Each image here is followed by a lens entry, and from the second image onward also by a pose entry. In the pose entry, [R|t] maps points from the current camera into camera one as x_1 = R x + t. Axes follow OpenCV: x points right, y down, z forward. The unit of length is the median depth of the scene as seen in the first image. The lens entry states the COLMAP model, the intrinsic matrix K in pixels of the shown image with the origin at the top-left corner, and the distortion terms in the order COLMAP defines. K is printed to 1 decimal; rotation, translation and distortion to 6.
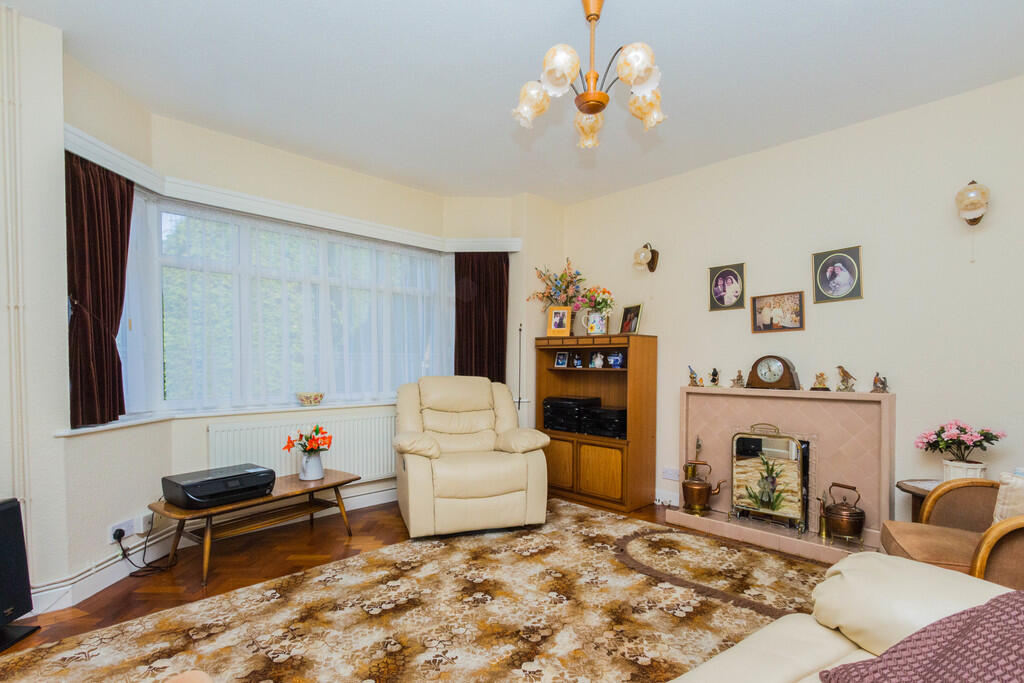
lens RADIAL K [[472.3, 0, 517.8], [0, 472.3, 373.8], [0, 0, 1]] dist [0.010176, 0.000737]
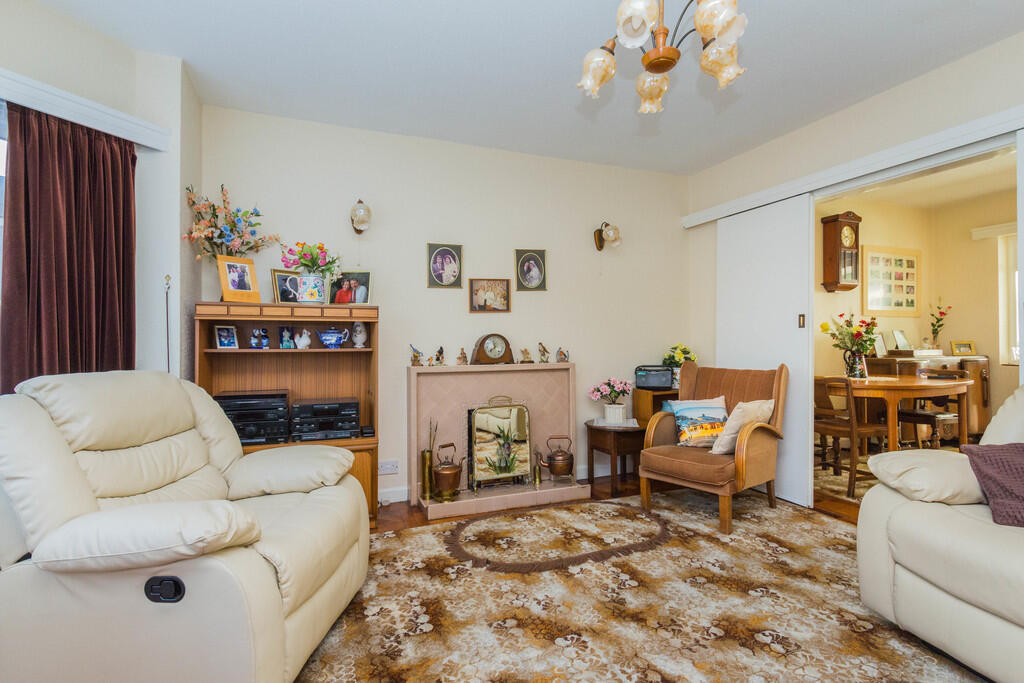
lens RADIAL K [[472.3, 0, 507.9], [0, 472.3, 337.8], [0, 0, 1]] dist [0.010176, 0.000737]
pose [[0.431258, 0.000385, 0.902229, -0.449819], [0.027576, 0.999527, -0.013608, -0.013645], [-0.901807, 0.030748, 0.431043, 0.497783]]
